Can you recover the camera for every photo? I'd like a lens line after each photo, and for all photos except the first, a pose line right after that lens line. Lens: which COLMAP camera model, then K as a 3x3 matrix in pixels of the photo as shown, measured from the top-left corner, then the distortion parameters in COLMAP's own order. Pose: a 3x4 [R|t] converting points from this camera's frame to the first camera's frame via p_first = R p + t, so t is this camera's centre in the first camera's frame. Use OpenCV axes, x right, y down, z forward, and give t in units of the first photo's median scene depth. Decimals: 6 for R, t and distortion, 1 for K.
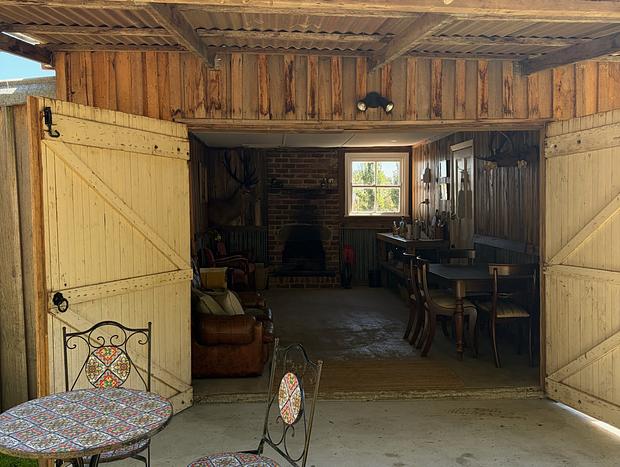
lens RADIAL K [[632.9, 0, 308.0], [0, 632.9, 234.1], [0, 0, 1]] dist [0.123721, -0.296477]
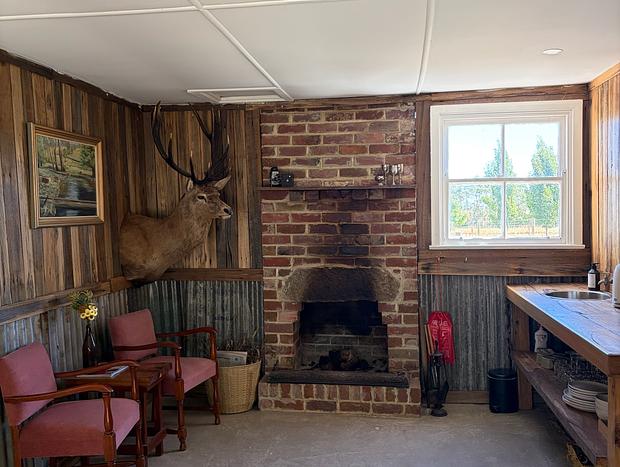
lens RADIAL K [[632.9, 0, 308.0], [0, 632.9, 234.1], [0, 0, 1]] dist [0.123721, -0.296477]
pose [[0.979364, -0.007452, -0.201967, 0.064120], [0.005561, 0.999935, -0.009931, -0.033836], [0.202028, 0.008603, 0.979342, 0.544710]]
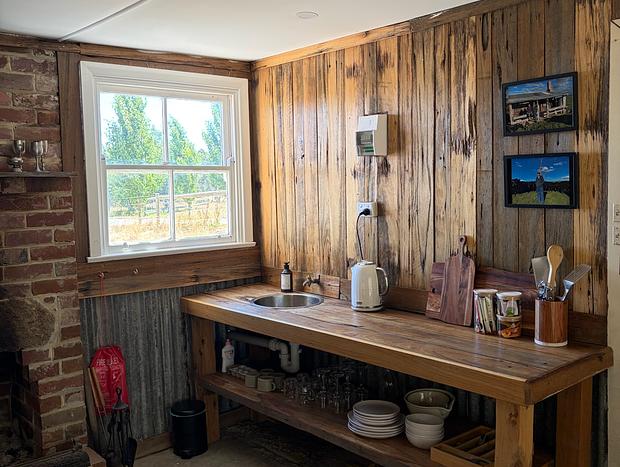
lens RADIAL K [[632.9, 0, 308.0], [0, 632.9, 234.1], [0, 0, 1]] dist [0.123721, -0.296477]
pose [[0.789420, -0.066282, 0.610264, -0.052727], [0.048579, 0.997781, 0.045530, -0.051033], [-0.611928, -0.006296, 0.790888, 0.680197]]
